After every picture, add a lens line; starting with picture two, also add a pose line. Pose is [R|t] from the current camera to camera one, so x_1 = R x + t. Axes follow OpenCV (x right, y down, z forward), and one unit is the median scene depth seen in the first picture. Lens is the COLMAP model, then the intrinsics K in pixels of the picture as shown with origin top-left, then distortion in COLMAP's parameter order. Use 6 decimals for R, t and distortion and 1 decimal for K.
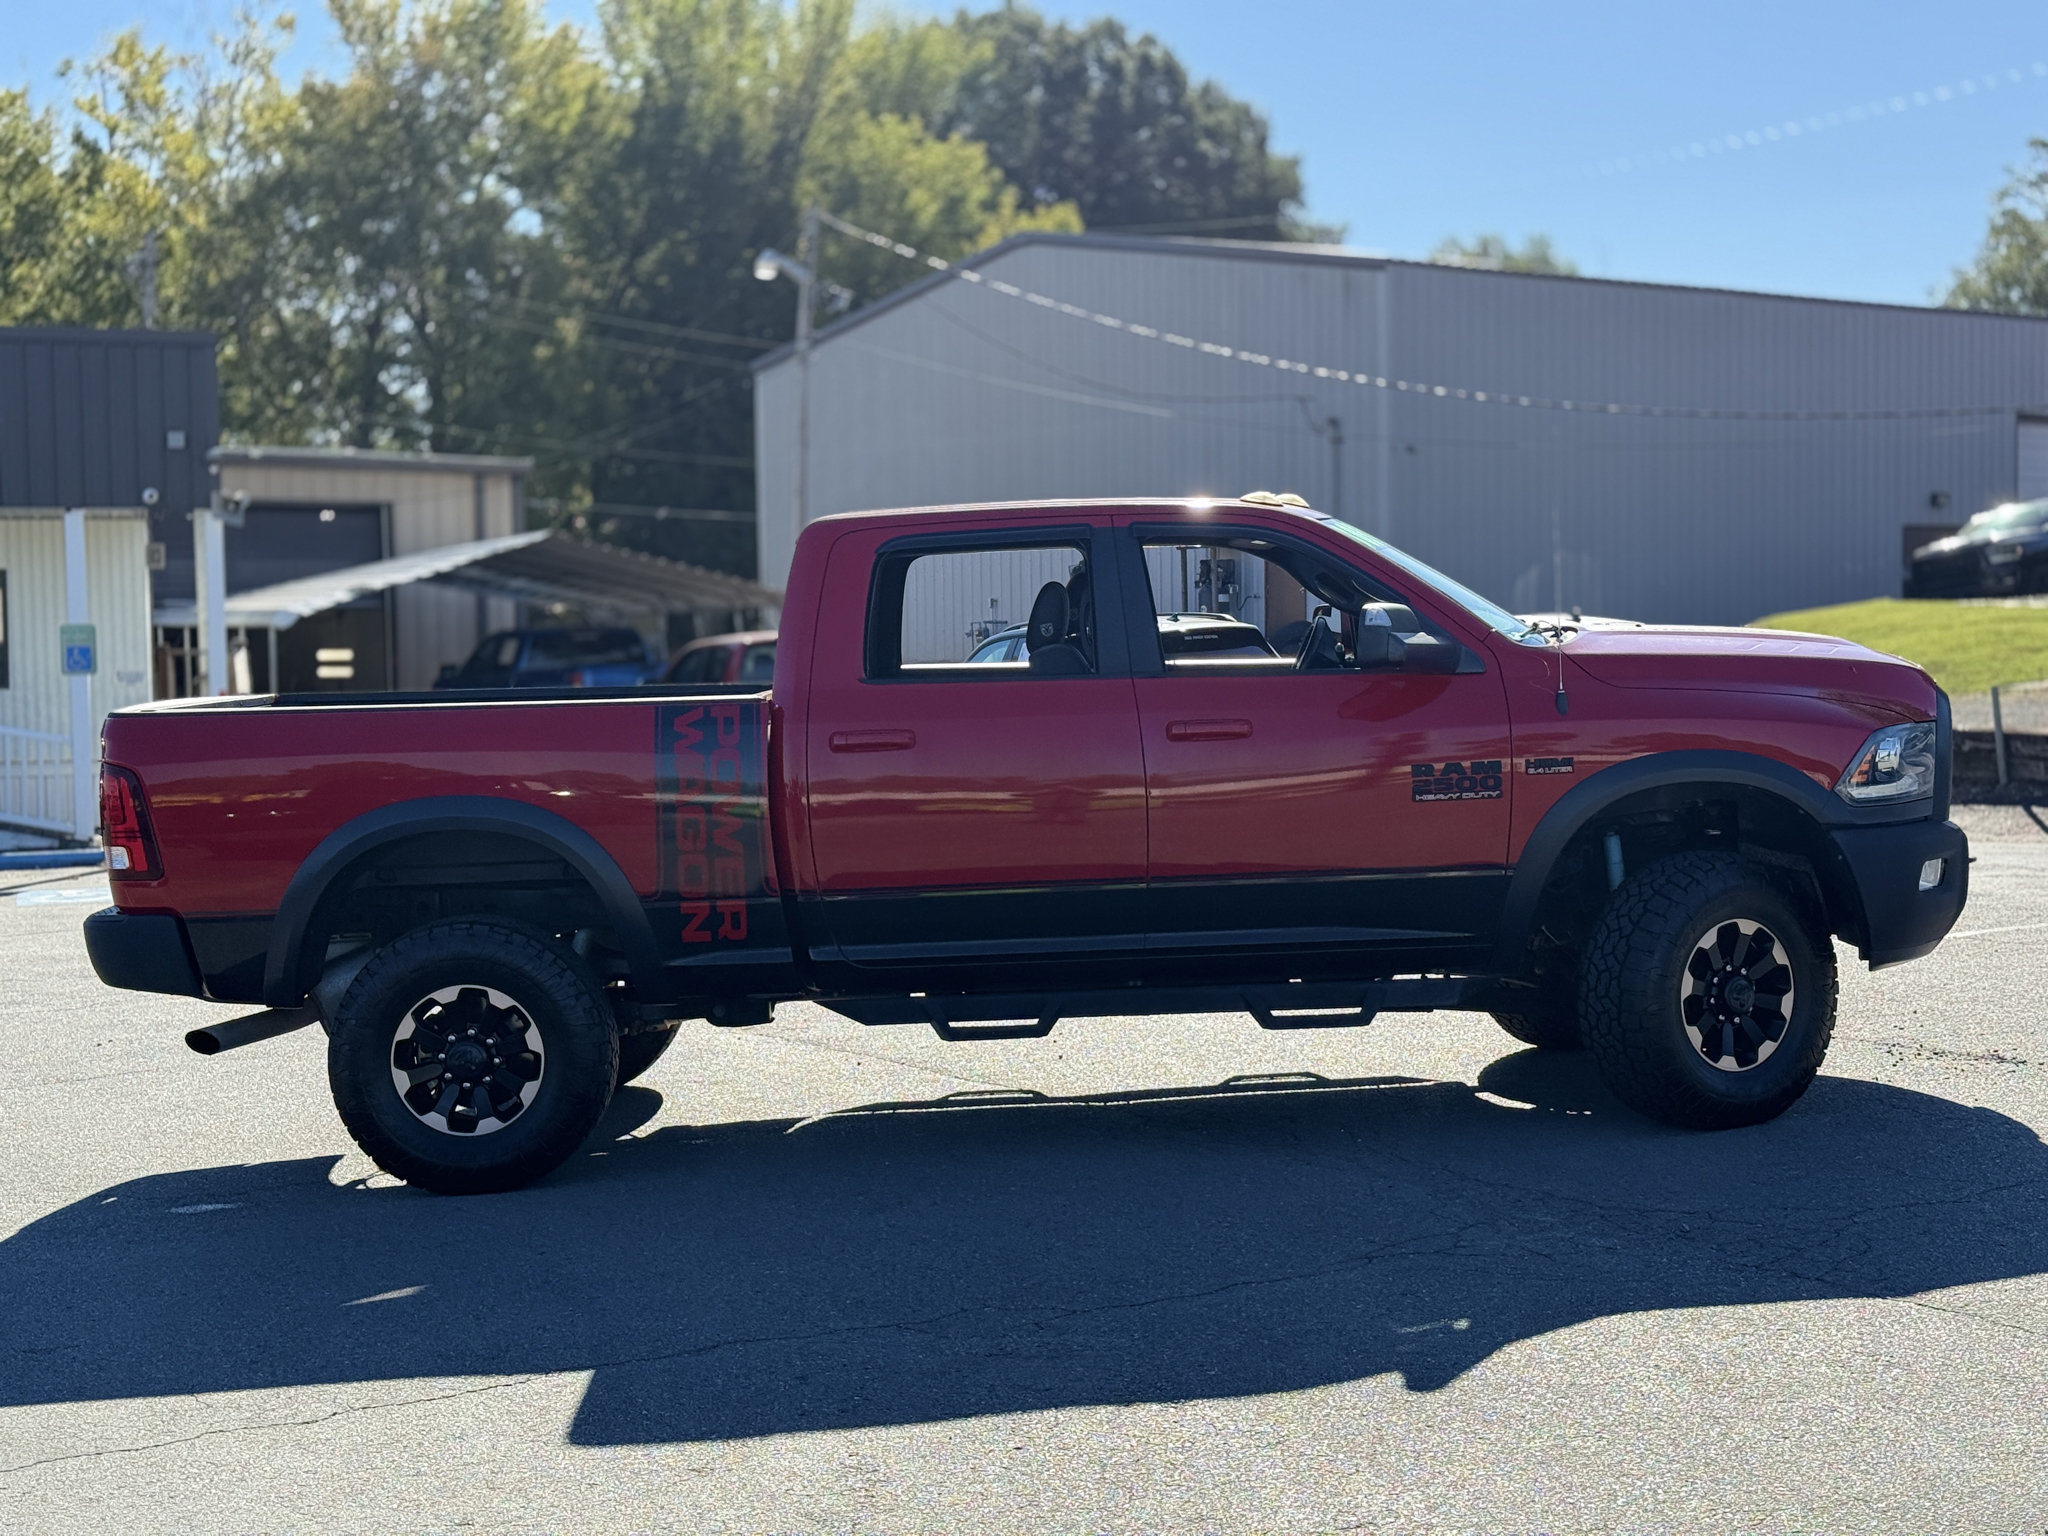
lens RADIAL K [[2869.8, 0, 1040.6], [0, 2869.8, 781.6], [0, 0, 1]] dist [0.121100, 0.000000]
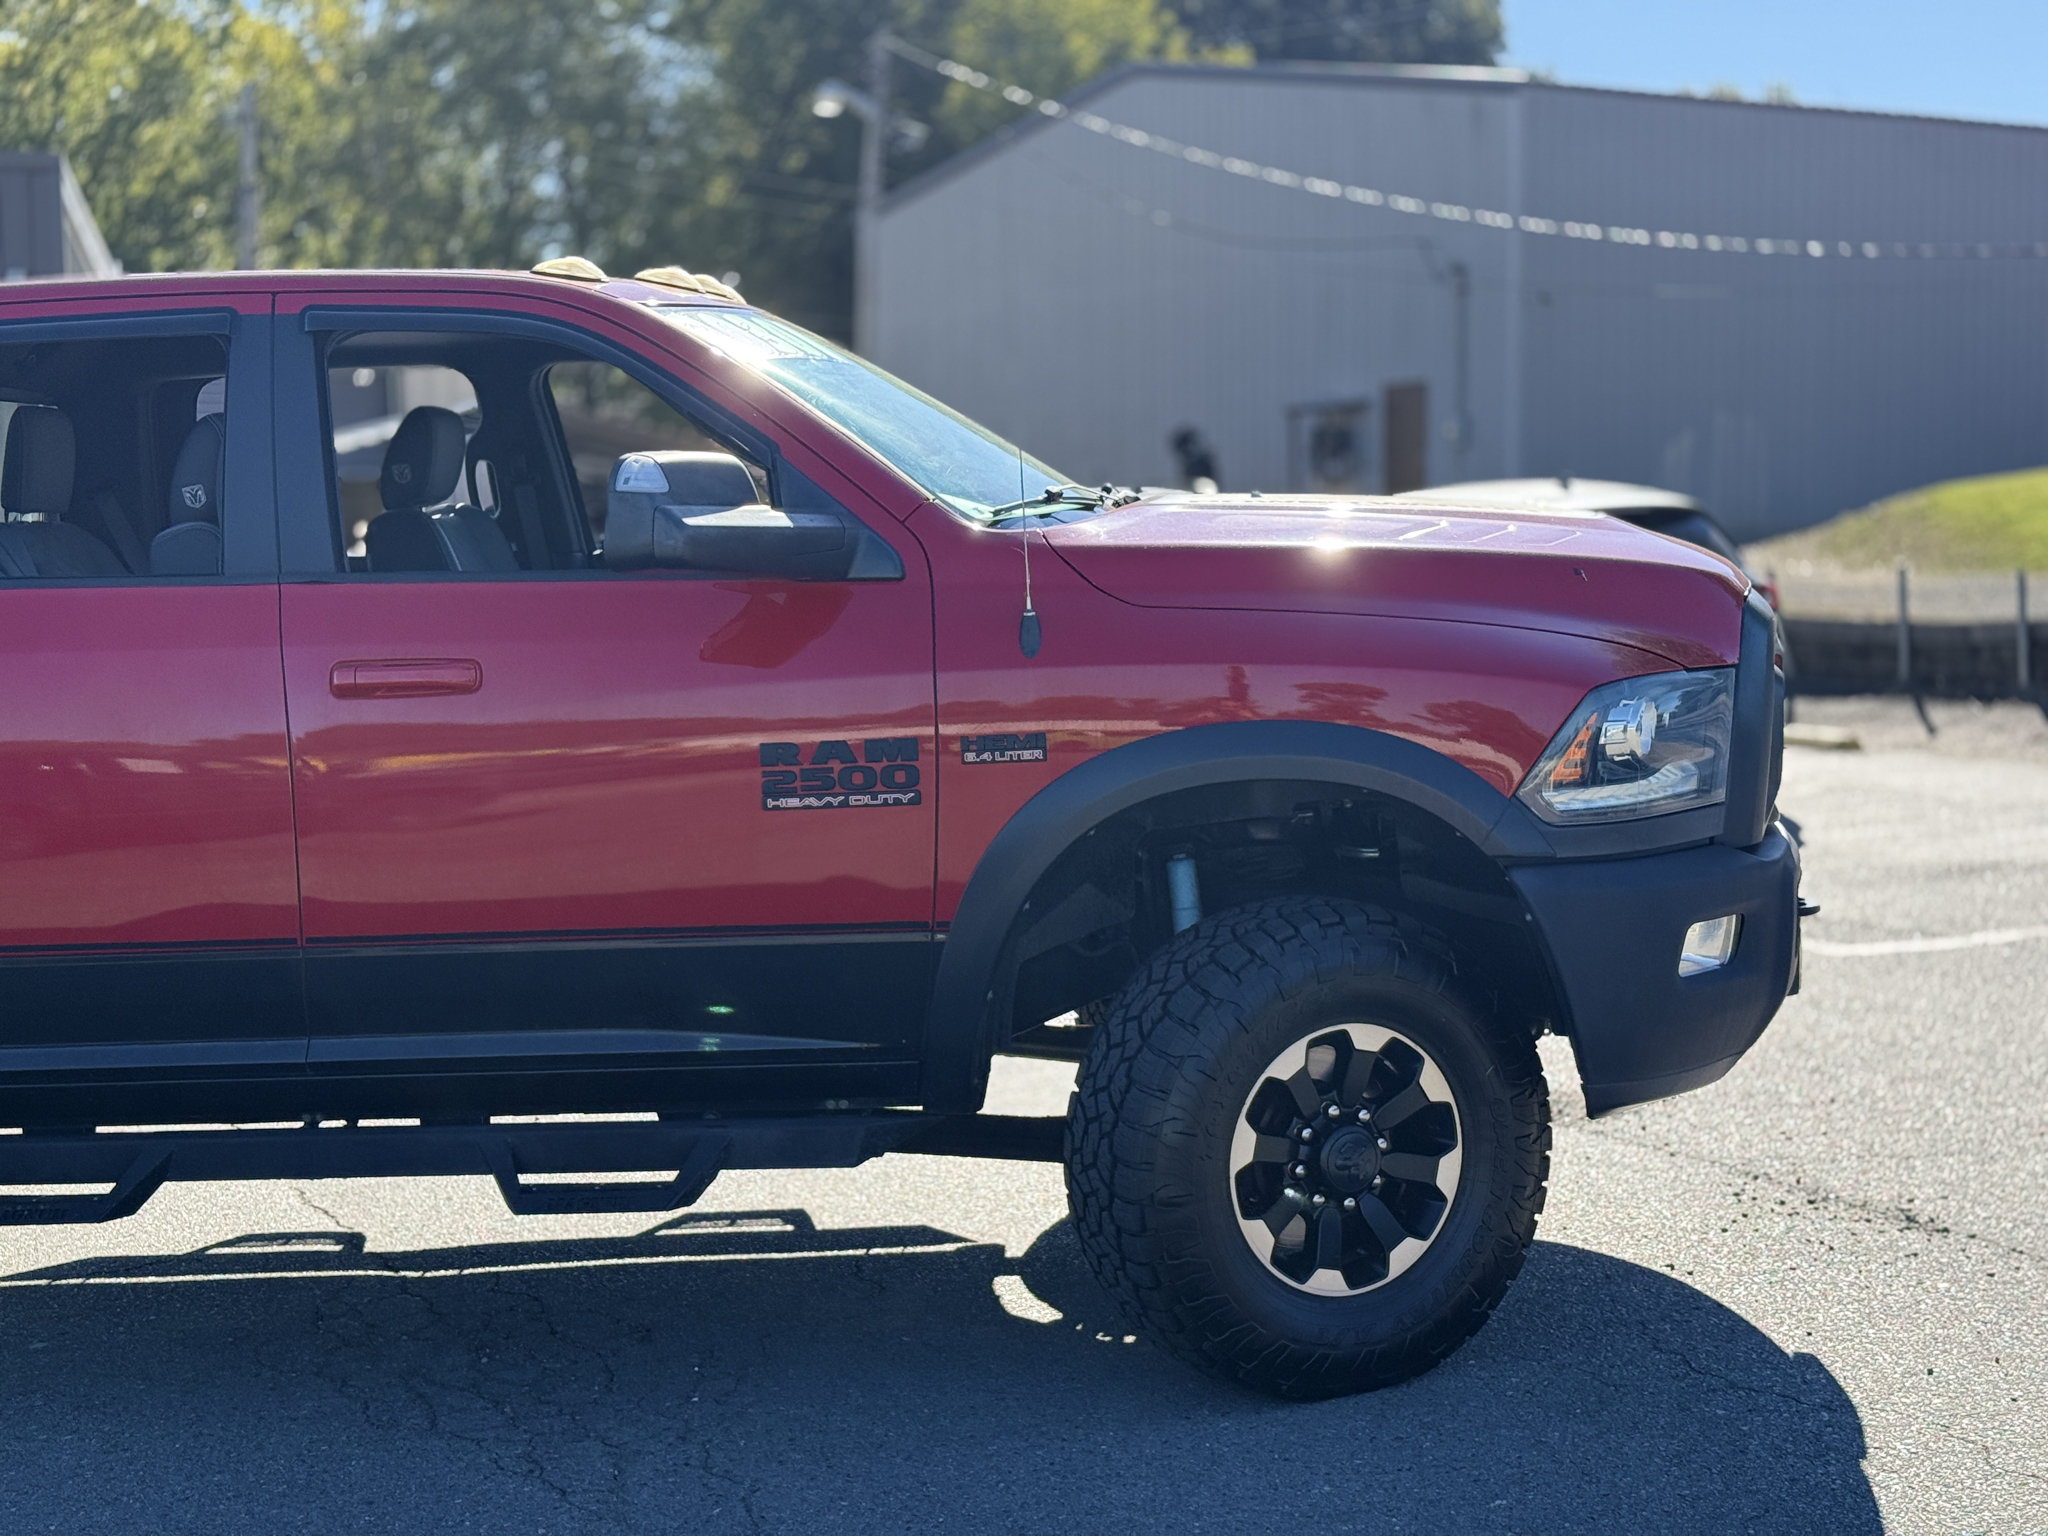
lens RADIAL K [[2869.8, 0, 1034.7], [0, 2869.8, 768.0], [0, 0, 1]] dist [0.121100, 0.000000]
pose [[0.996462, 0.008501, -0.083609, 0.220166], [-0.005241, 0.999220, 0.039137, -0.022349], [0.083876, -0.038561, 0.995730, 0.432636]]
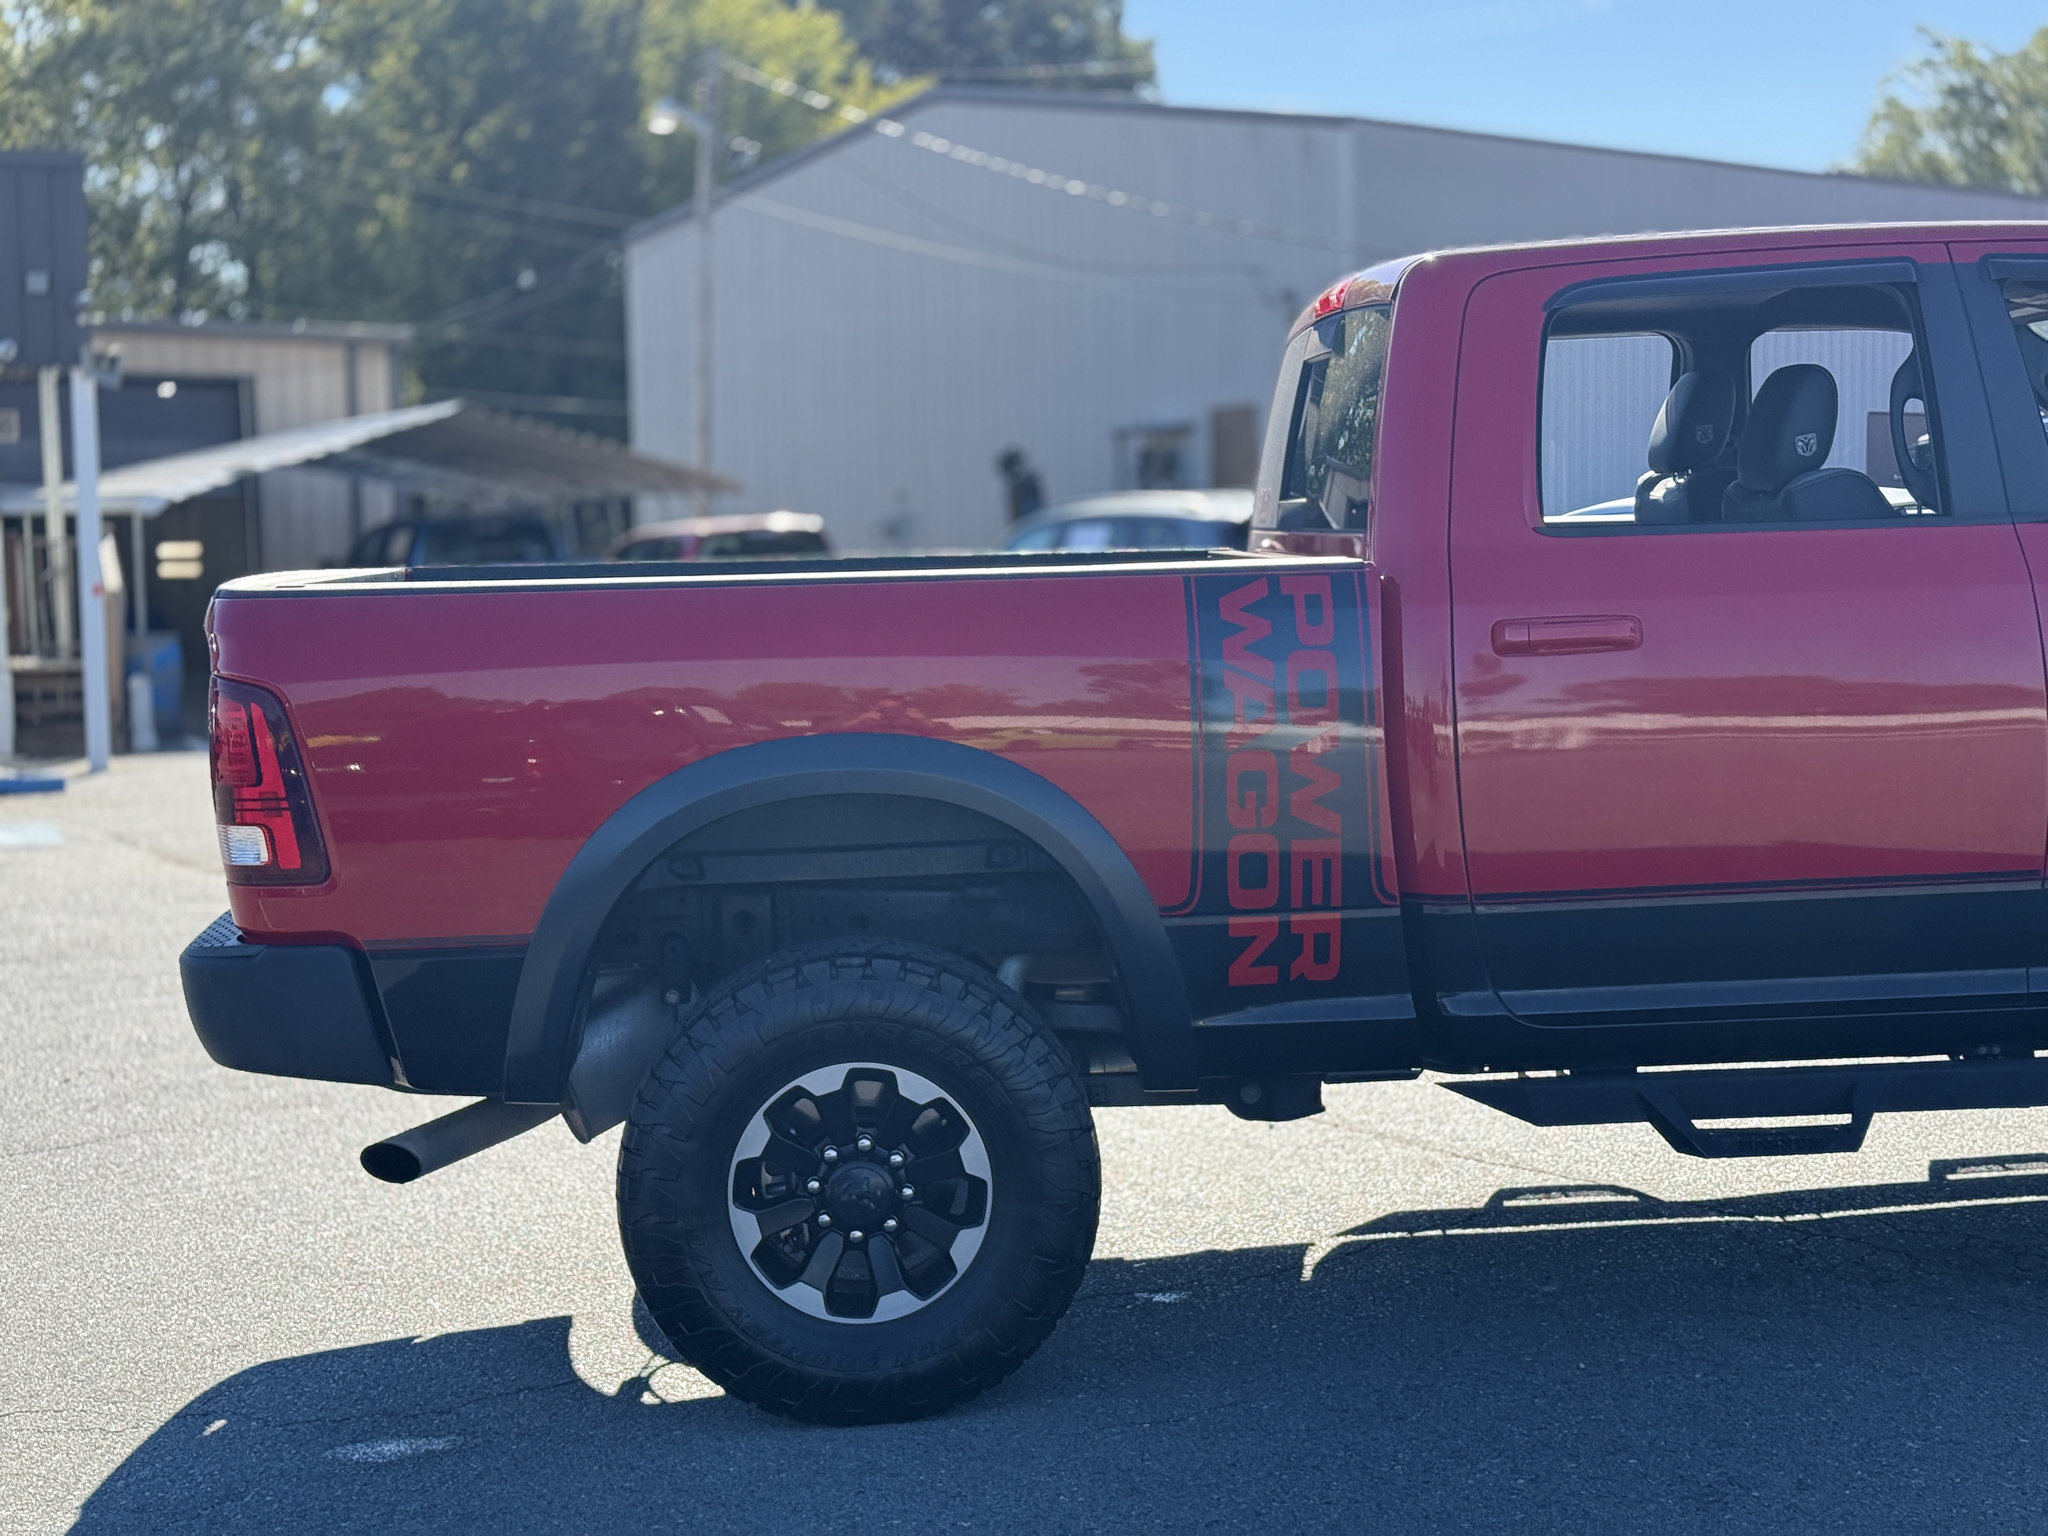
lens RADIAL K [[2869.8, 0, 1008.5], [0, 2869.8, 759.6], [0, 0, 1]] dist [0.121100, 0.000000]
pose [[0.998215, -0.004994, 0.059515, -0.197340], [0.003503, 0.999678, 0.025144, -0.004086], [-0.059621, -0.024891, 0.997911, 0.415906]]
